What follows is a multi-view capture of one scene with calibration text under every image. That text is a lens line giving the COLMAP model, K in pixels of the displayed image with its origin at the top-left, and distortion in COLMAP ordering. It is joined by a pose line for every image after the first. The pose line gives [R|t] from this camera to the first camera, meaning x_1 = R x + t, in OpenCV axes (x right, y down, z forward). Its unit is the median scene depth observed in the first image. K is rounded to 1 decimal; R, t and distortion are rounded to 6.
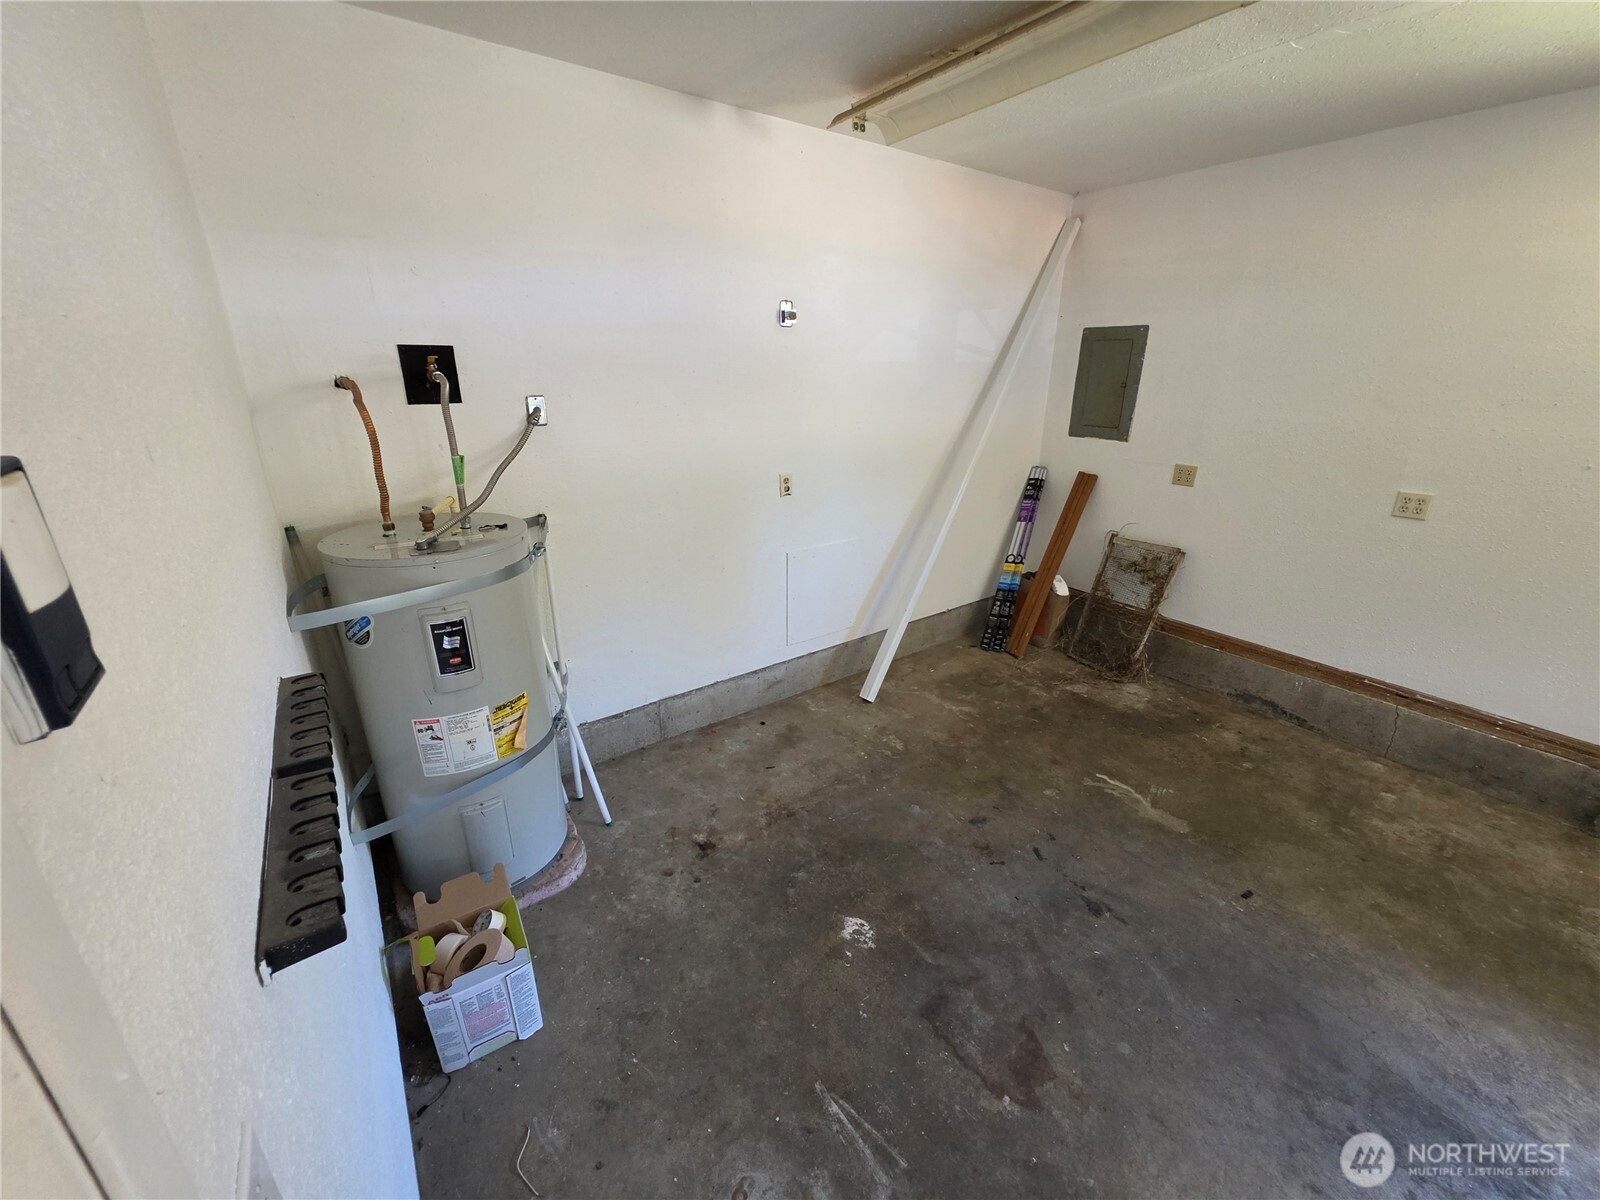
lens RADIAL K [[636.2, 0, 794.2], [0, 636.2, 592.0], [0, 0, 1]] dist [-0.001711, 0.001305]
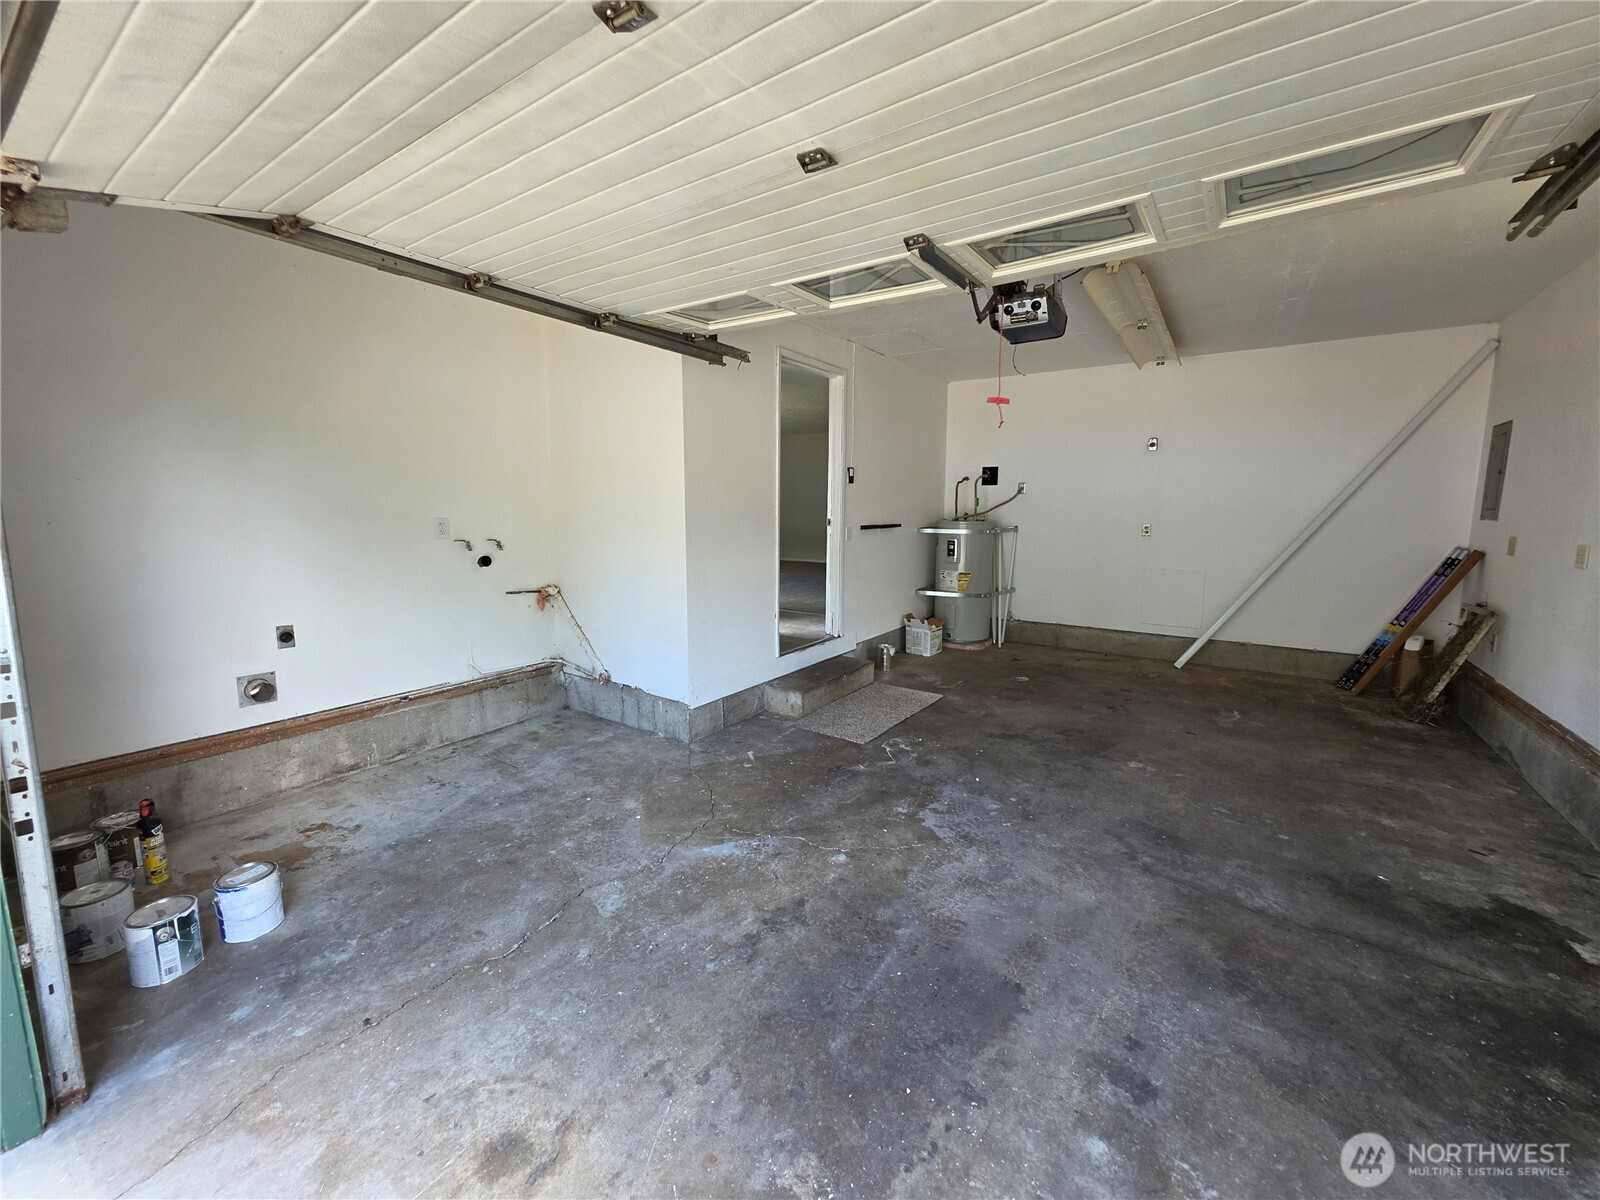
lens RADIAL K [[636.2, 0, 794.2], [0, 636.2, 592.0], [0, 0, 1]] dist [-0.001711, 0.001305]
pose [[0.332923, 0.124922, -0.934643, 1.923611], [-0.318034, 0.947984, 0.013421, 0.421281], [0.887703, 0.292780, 0.355335, -0.725206]]
